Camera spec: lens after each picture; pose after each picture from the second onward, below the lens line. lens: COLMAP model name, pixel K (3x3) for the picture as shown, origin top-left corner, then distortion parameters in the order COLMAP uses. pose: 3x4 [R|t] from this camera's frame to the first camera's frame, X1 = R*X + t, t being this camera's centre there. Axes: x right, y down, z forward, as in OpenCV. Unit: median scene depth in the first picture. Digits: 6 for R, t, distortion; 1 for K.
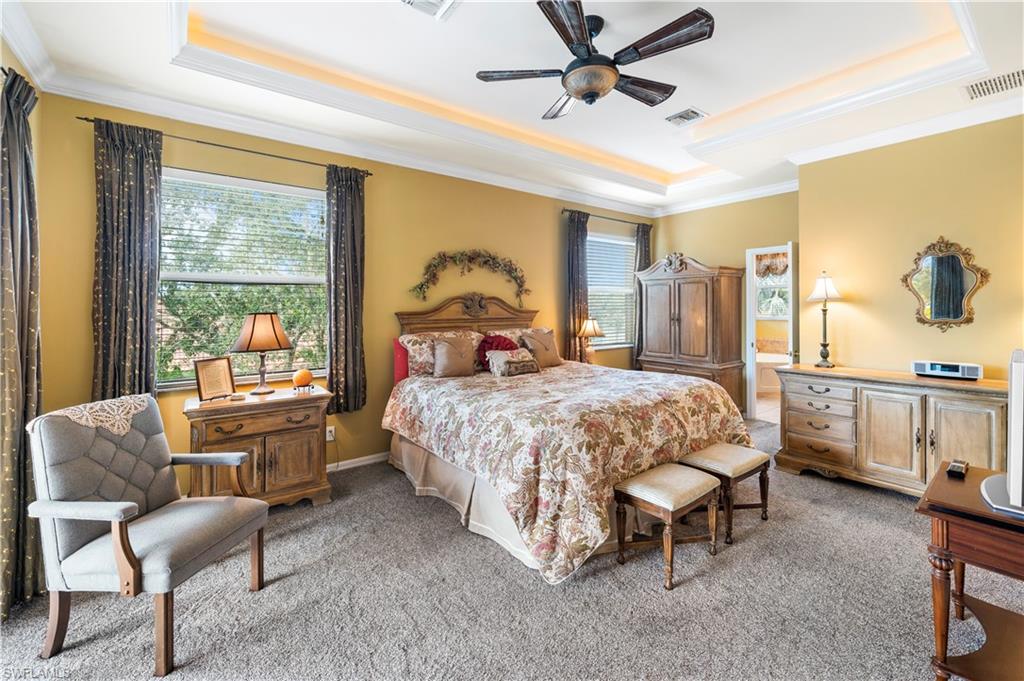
lens RADIAL K [[426.2, 0, 512.6], [0, 426.2, 306.0], [0, 0, 1]] dist [0.001603, 0.000095]
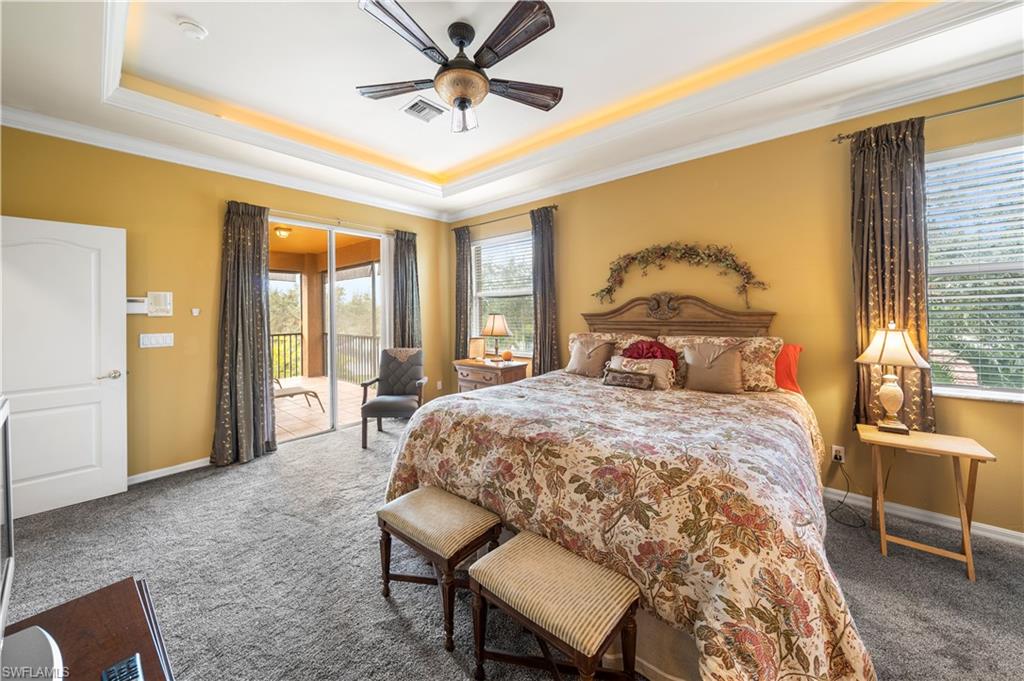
lens RADIAL K [[364.8, 0, 507.7], [0, 364.8, 312.4], [0, 0, 1]] dist [-0.009492, -0.000059]
pose [[0.201908, 0.002137, -0.979402, 0.699575], [0.013796, 0.999892, 0.005026, 0.003148], [0.979307, -0.014526, 0.201857, 0.625275]]
